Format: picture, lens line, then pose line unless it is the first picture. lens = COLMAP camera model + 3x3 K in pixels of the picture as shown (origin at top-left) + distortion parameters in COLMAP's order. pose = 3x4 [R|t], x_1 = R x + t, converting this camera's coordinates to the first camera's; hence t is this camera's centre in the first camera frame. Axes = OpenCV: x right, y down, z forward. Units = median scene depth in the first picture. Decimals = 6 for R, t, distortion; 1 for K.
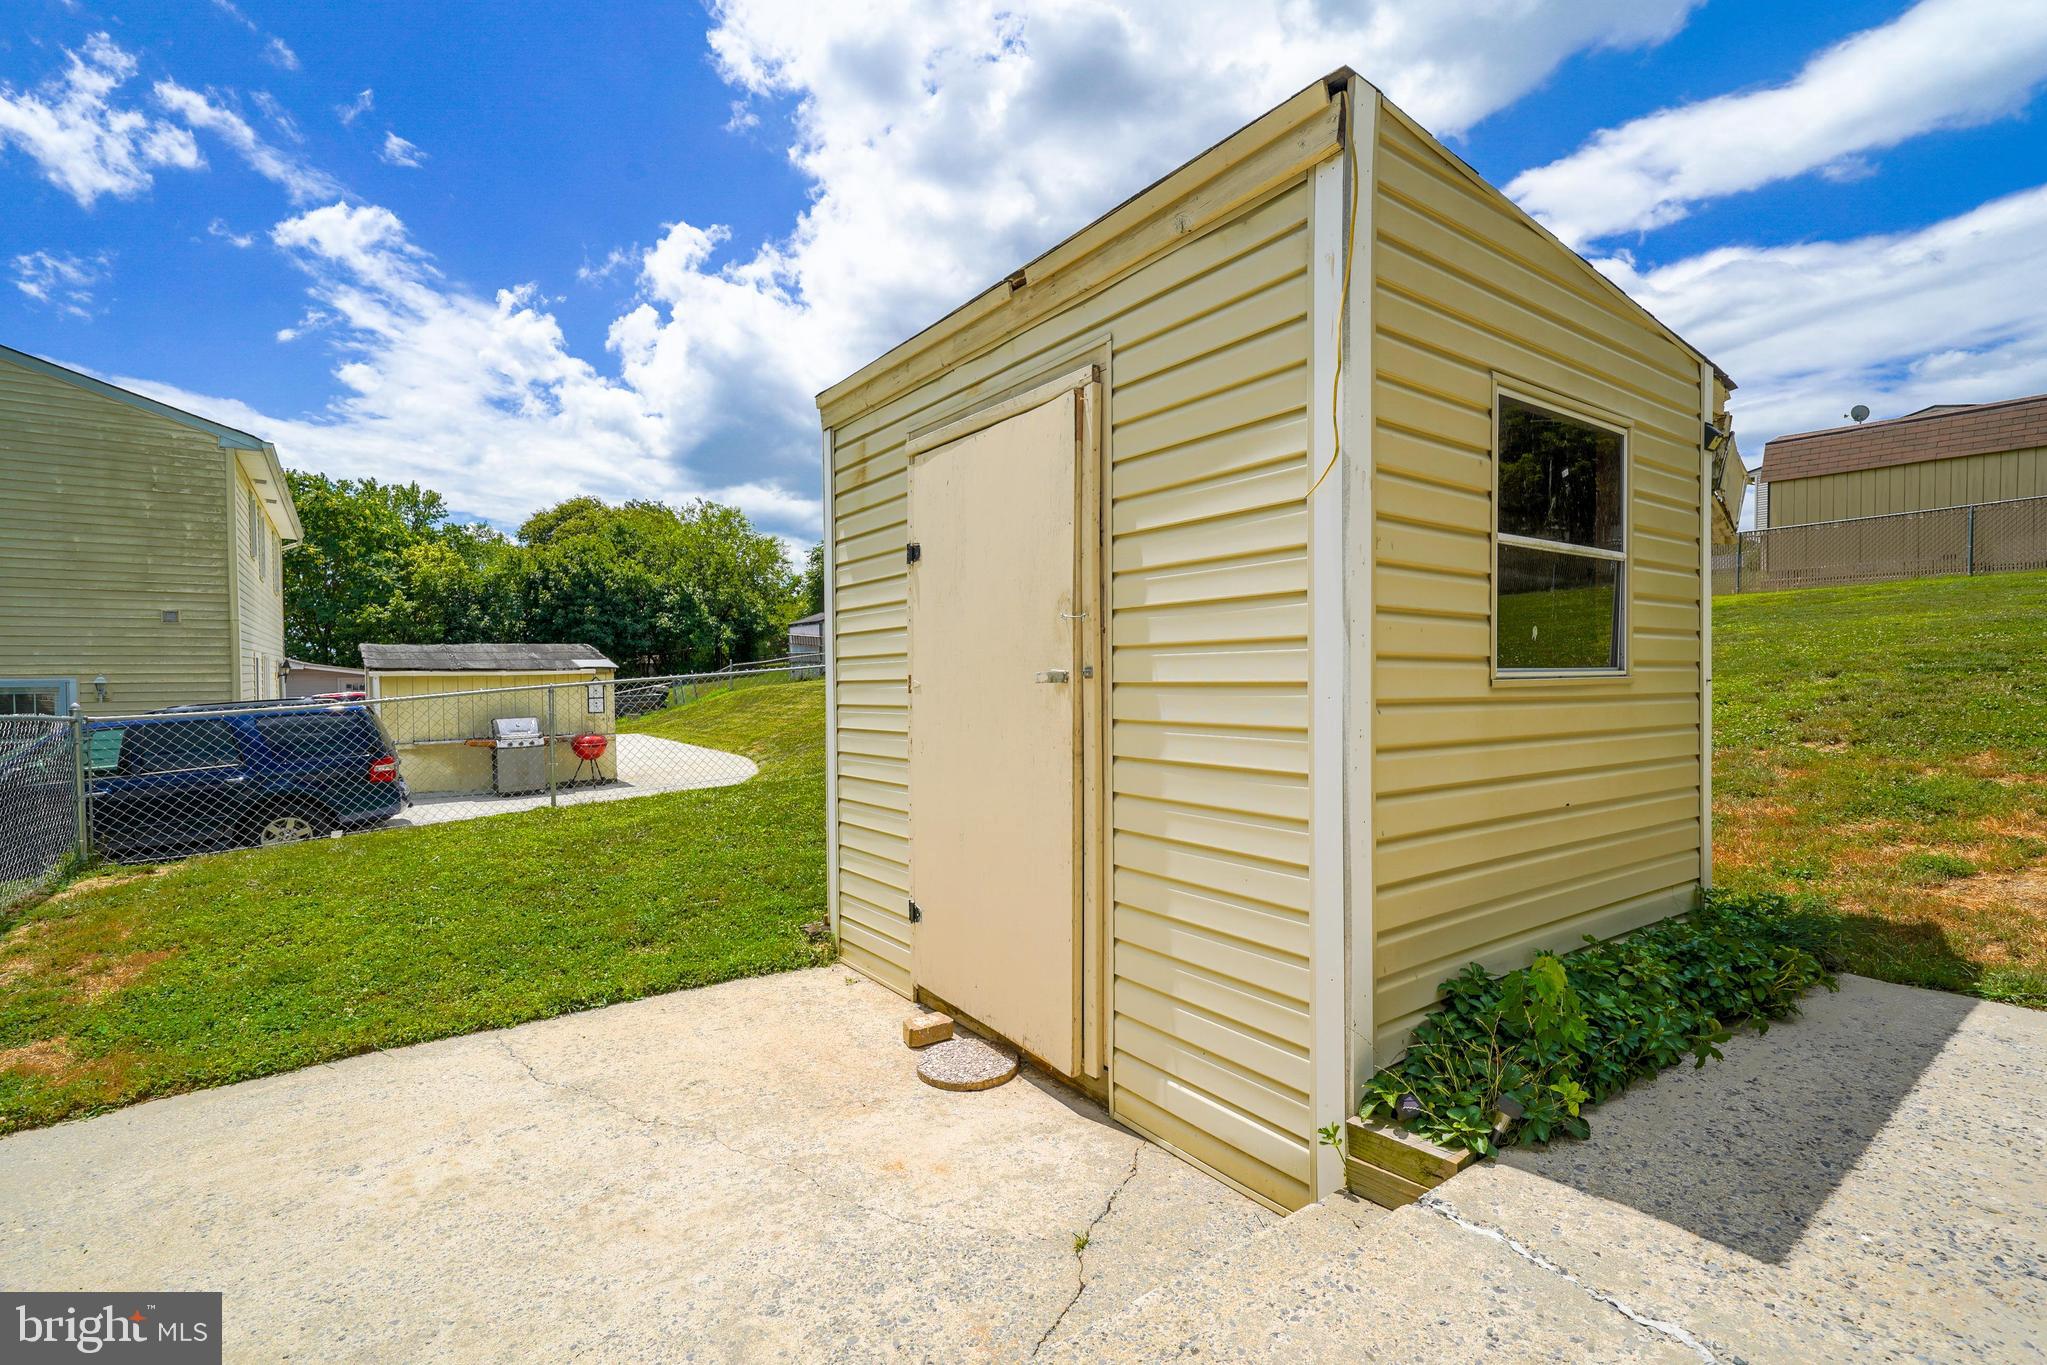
lens RADIAL K [[924.8, 0, 1026.3], [0, 924.8, 692.9], [0, 0, 1]] dist [0.011126, 0.002289]
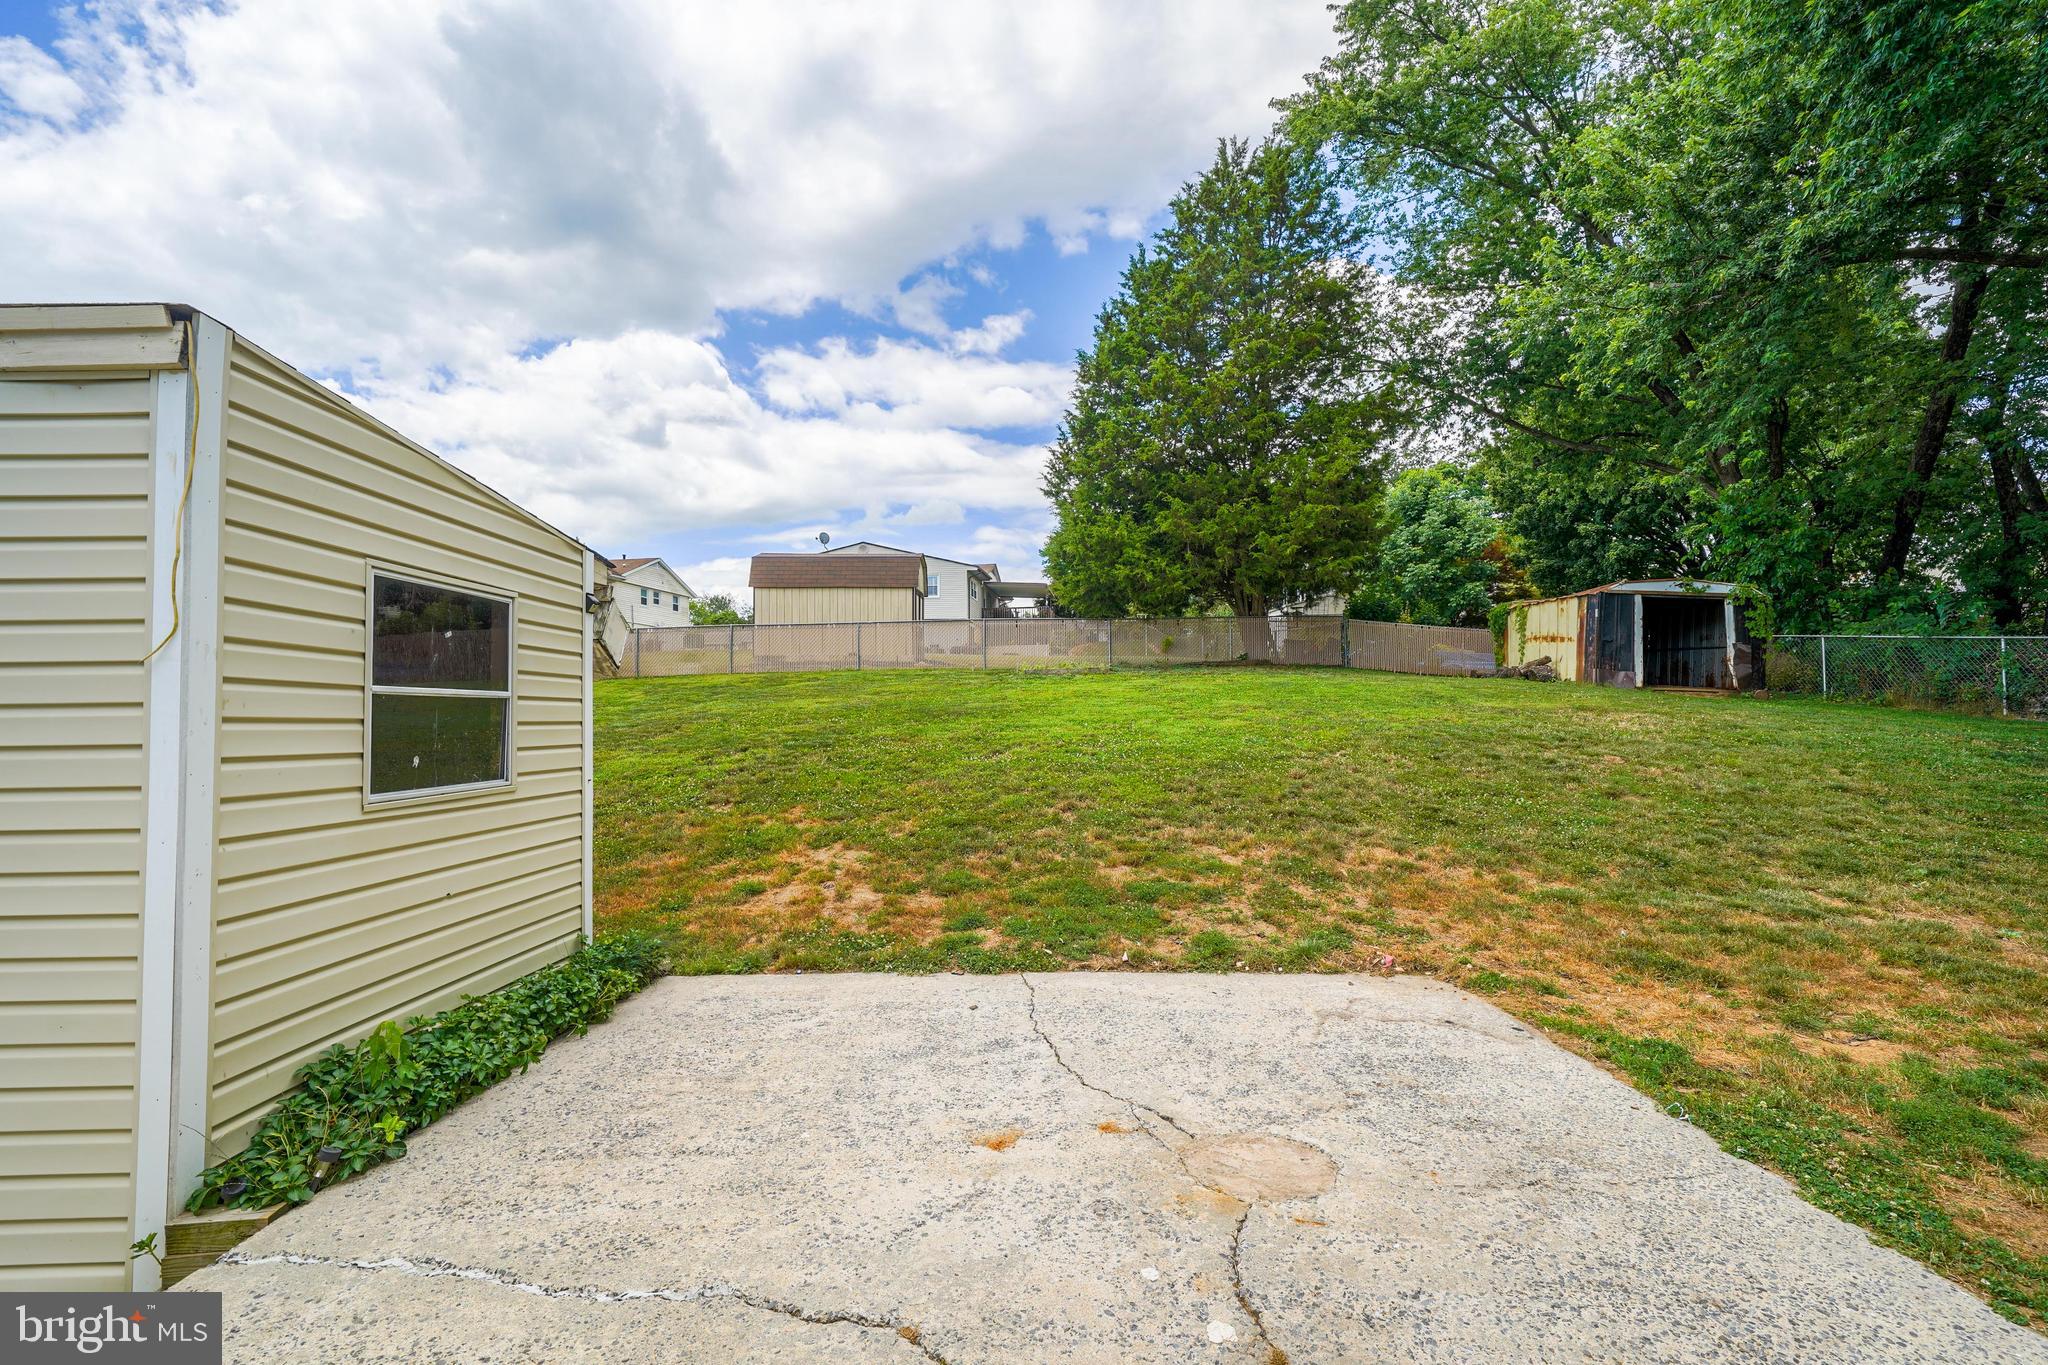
lens RADIAL K [[925.2, 0, 1030.3], [0, 925.2, 689.0], [0, 0, 1]] dist [0.011126, 0.002289]
pose [[0.599182, 0.028758, 0.800096, 0.042298], [0.019519, 0.998533, -0.050508, -0.094879], [-0.800375, 0.045881, 0.597742, -0.488441]]
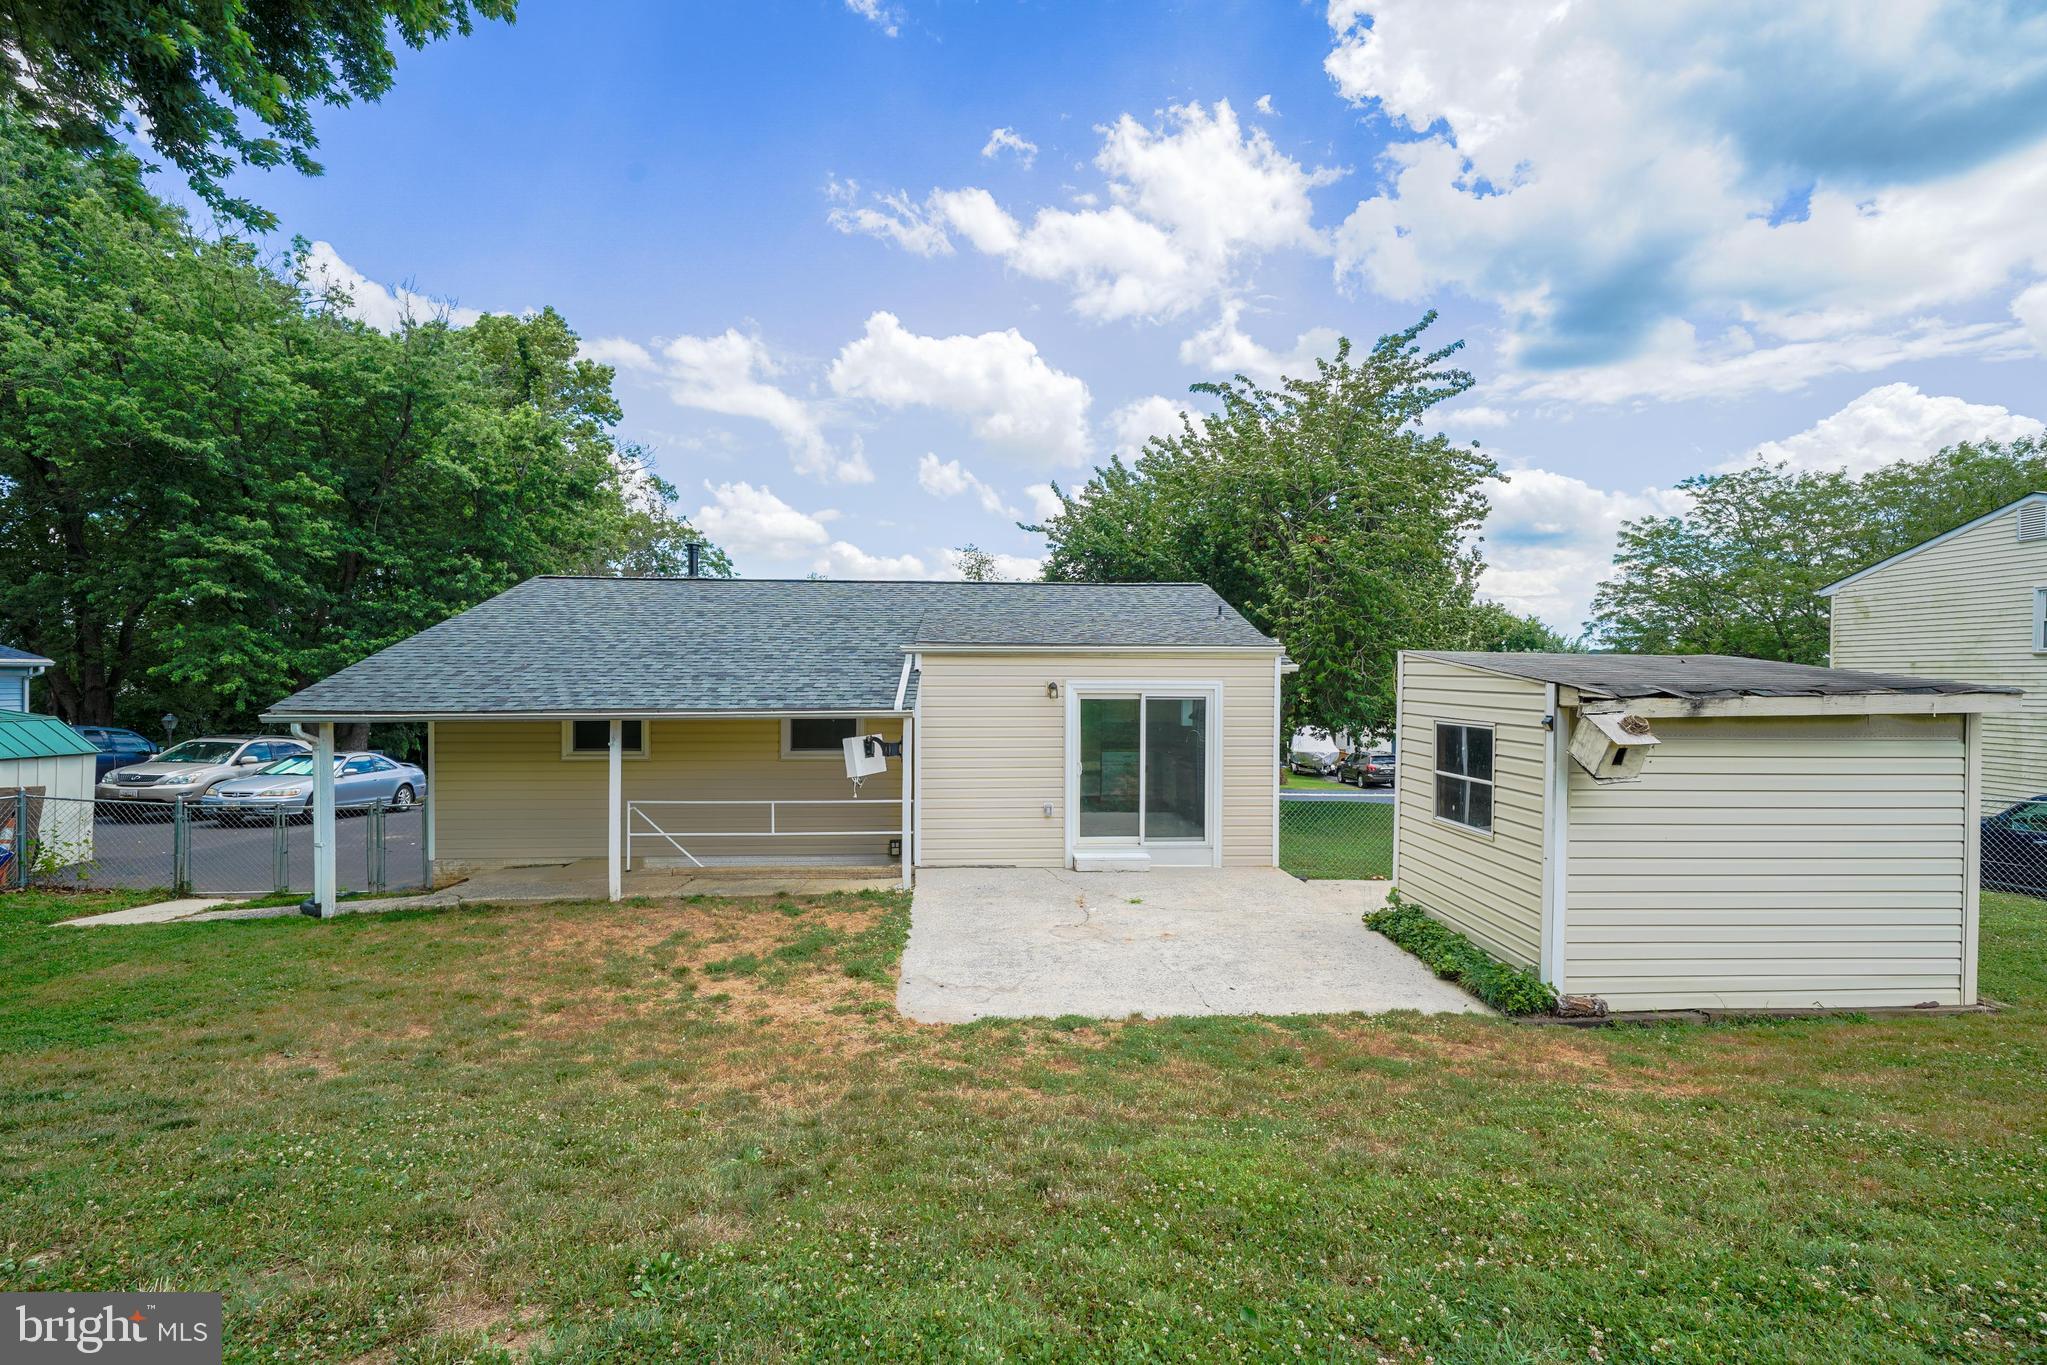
lens RADIAL K [[924.8, 0, 1026.1], [0, 924.8, 679.6], [0, 0, 1]] dist [0.011126, 0.002289]
pose [[-0.537594, 0.010951, -0.843133, 4.037817], [-0.018683, 0.999515, 0.024895, -0.556597], [0.842997, 0.029136, -0.537129, 1.610707]]
